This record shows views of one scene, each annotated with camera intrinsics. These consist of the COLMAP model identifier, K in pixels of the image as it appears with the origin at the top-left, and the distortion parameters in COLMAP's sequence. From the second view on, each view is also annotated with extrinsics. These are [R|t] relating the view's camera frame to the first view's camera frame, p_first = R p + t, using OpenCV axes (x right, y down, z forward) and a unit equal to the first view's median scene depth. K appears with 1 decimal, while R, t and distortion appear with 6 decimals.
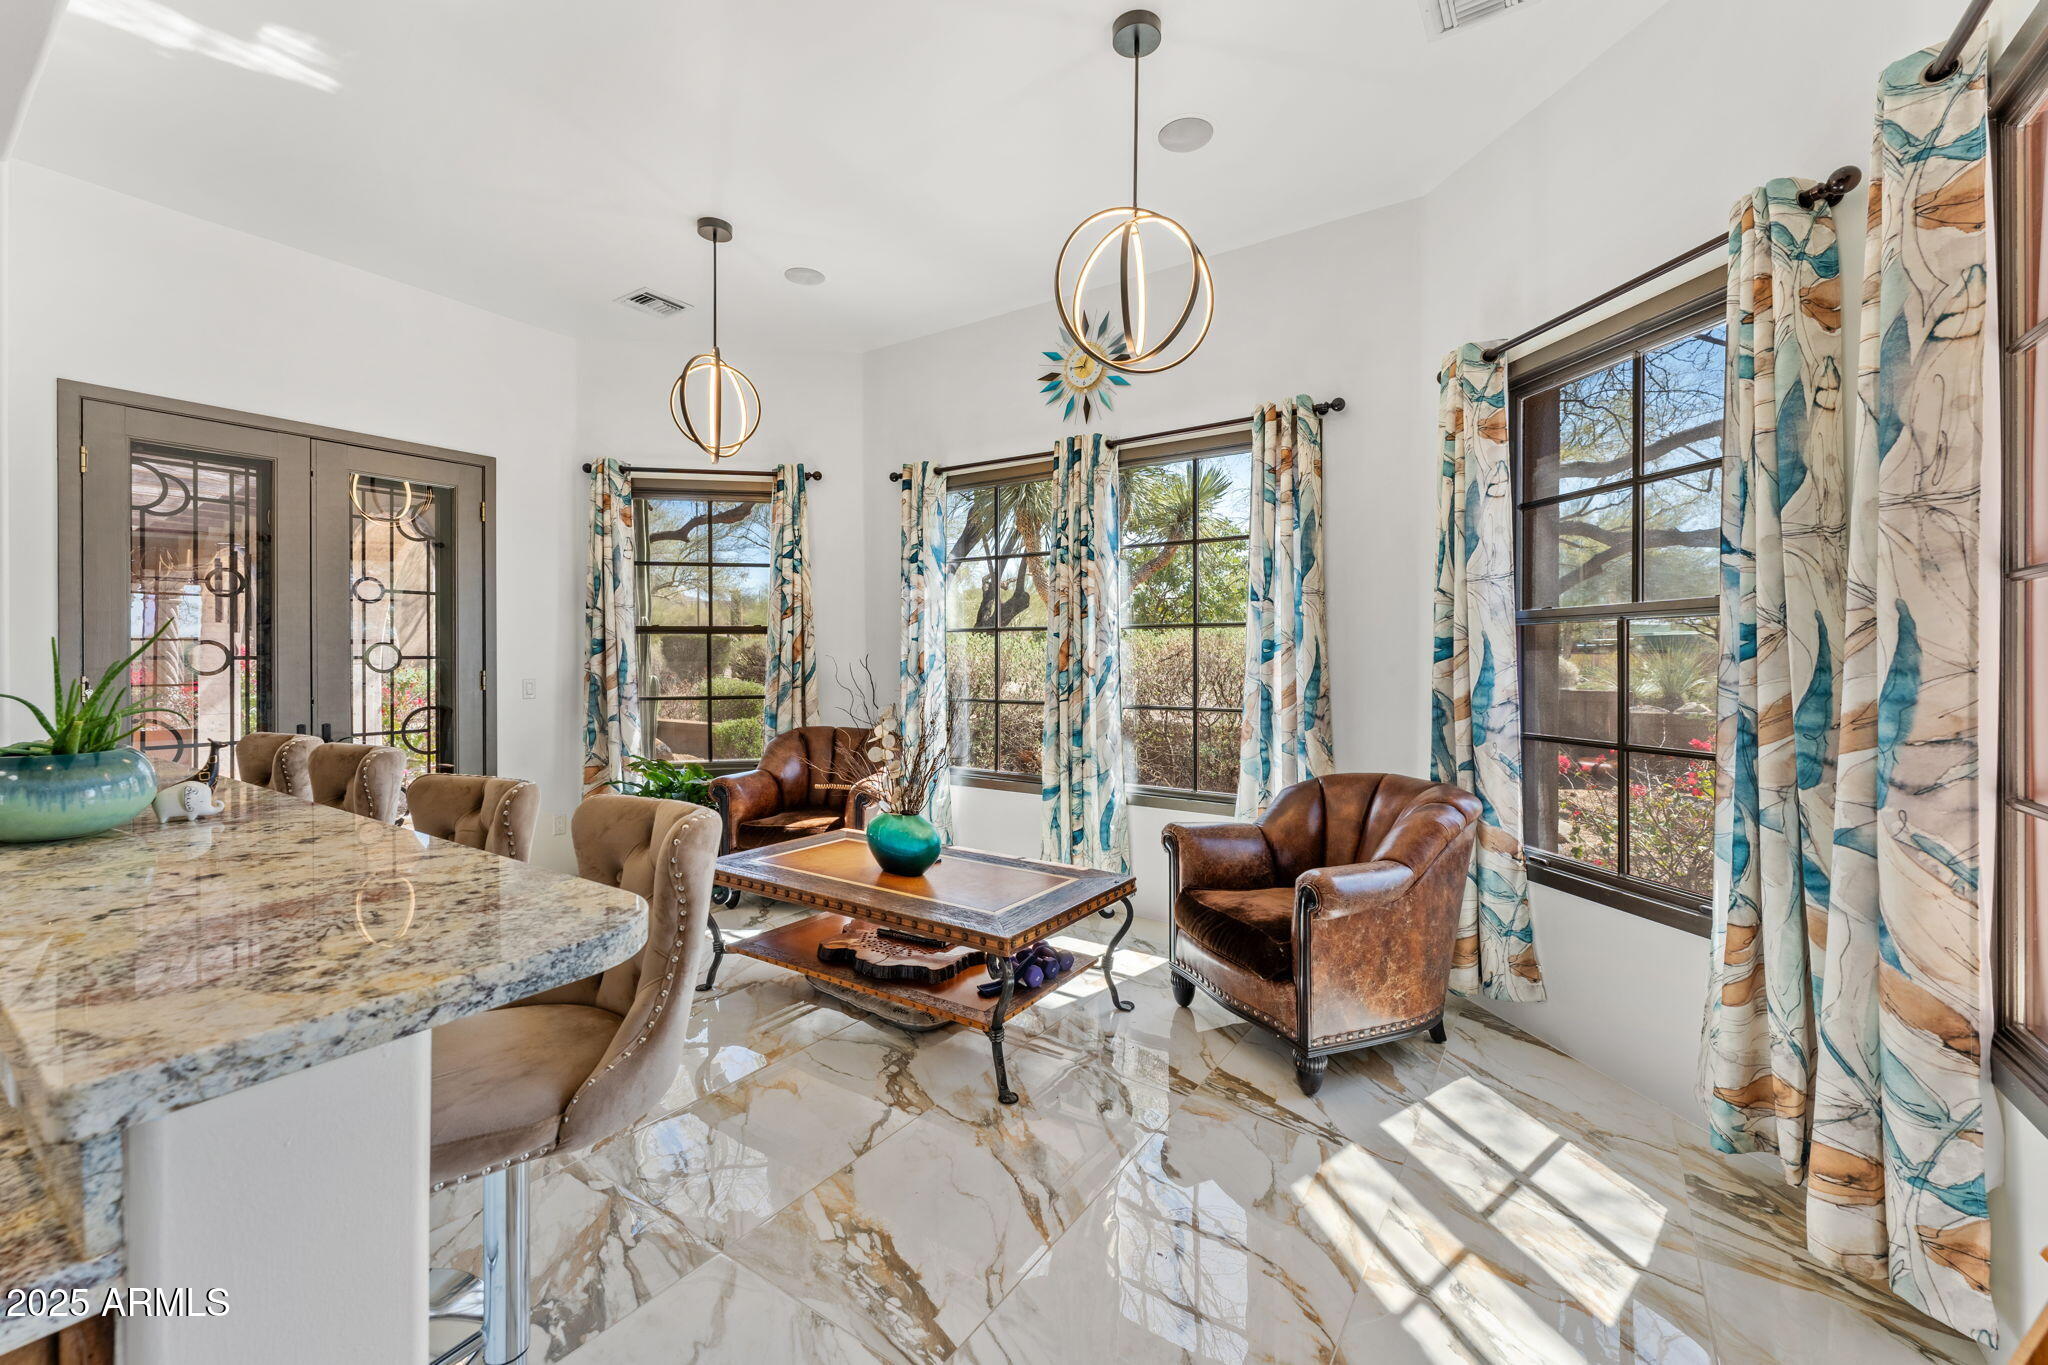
lens RADIAL K [[819.5, 0, 1022.7], [0, 819.5, 656.5], [0, 0, 1]] dist [0.000377, 0.000070]
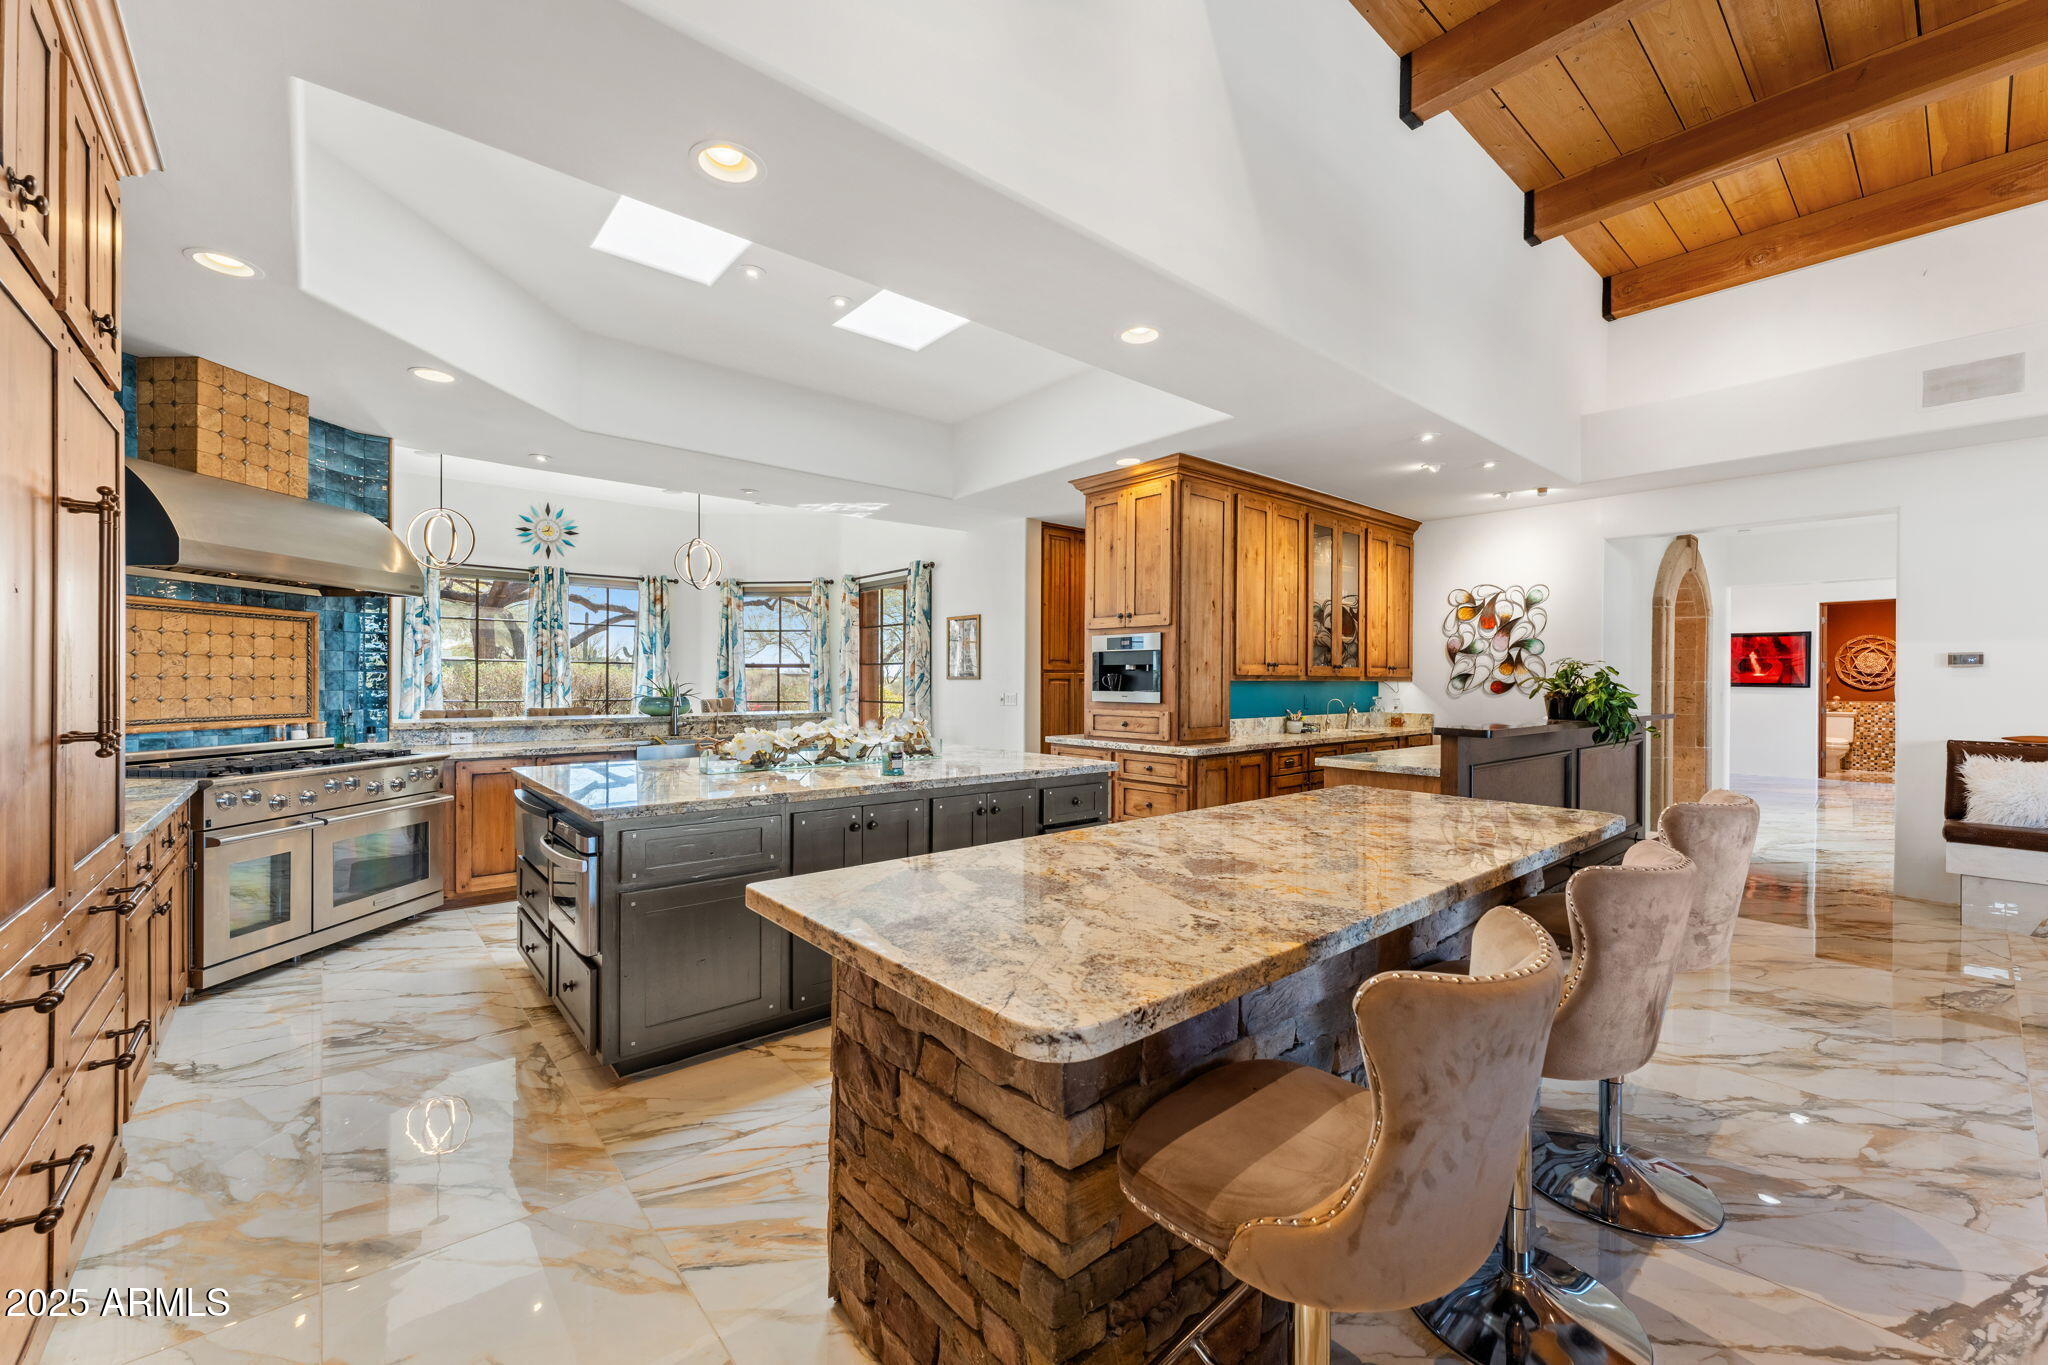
lens RADIAL K [[819.5, 0, 1020.8], [0, 819.5, 683.7], [0, 0, 1]] dist [0.000377, 0.000070]
pose [[0.251439, -0.002596, 0.967870, -2.142646], [-0.004193, 0.999984, 0.003771, 0.007215], [-0.967864, -0.005007, 0.251424, -0.836529]]
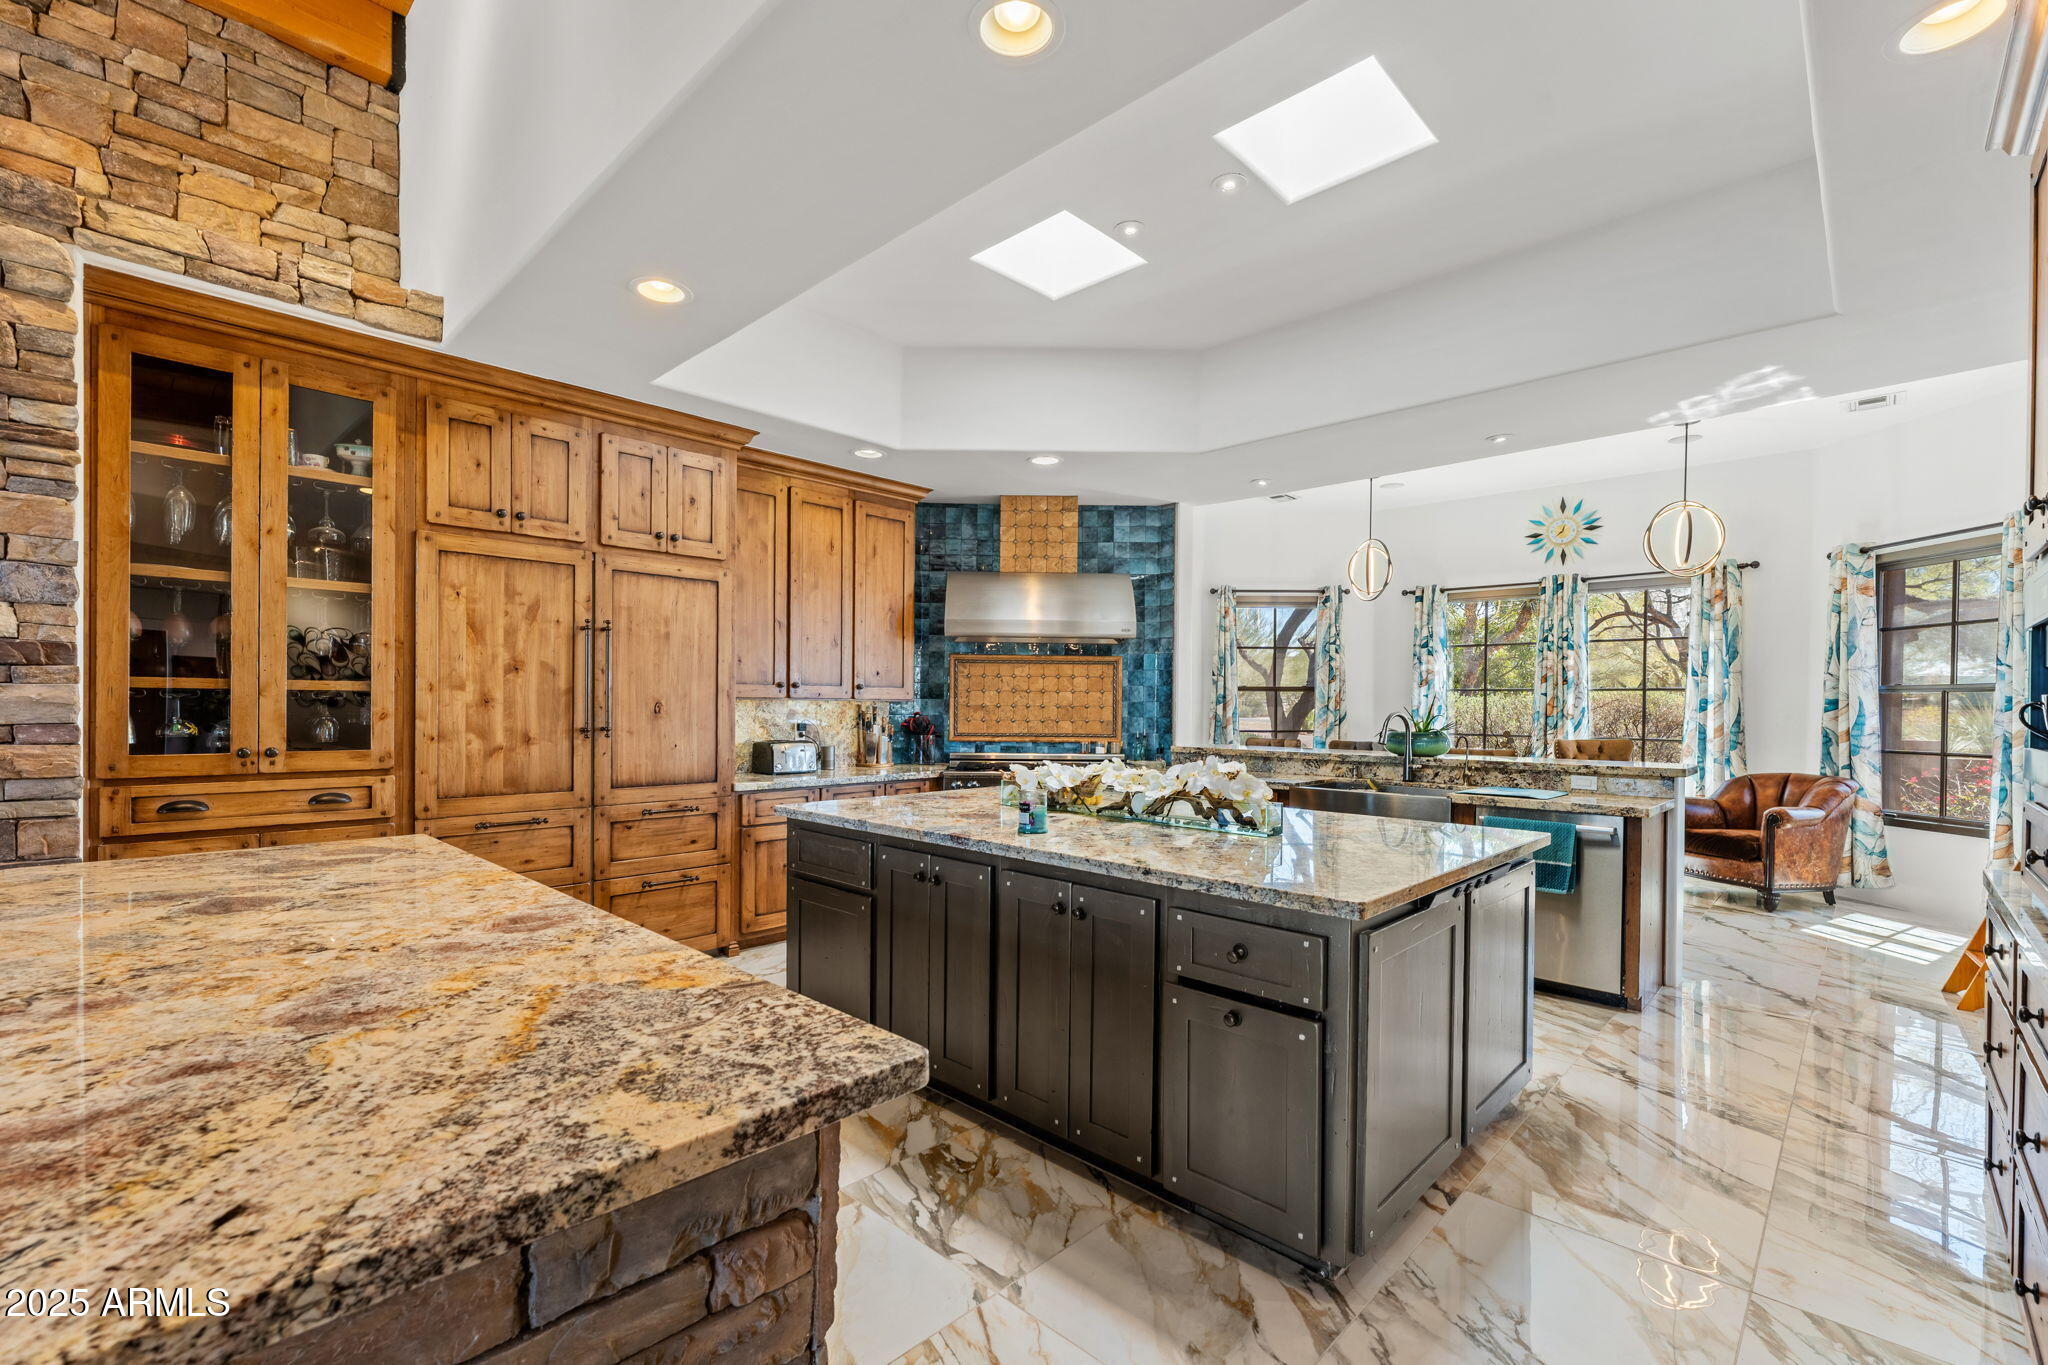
lens RADIAL K [[884.3, 0, 1012.3], [0, 884.3, 714.6], [0, 0, 1]] dist [-0.000419, 0.000305]
pose [[0.985620, 0.009537, -0.168707, -0.974598], [-0.007841, 0.999912, 0.010713, 0.005113], [0.168795, -0.009236, 0.985608, -1.286375]]
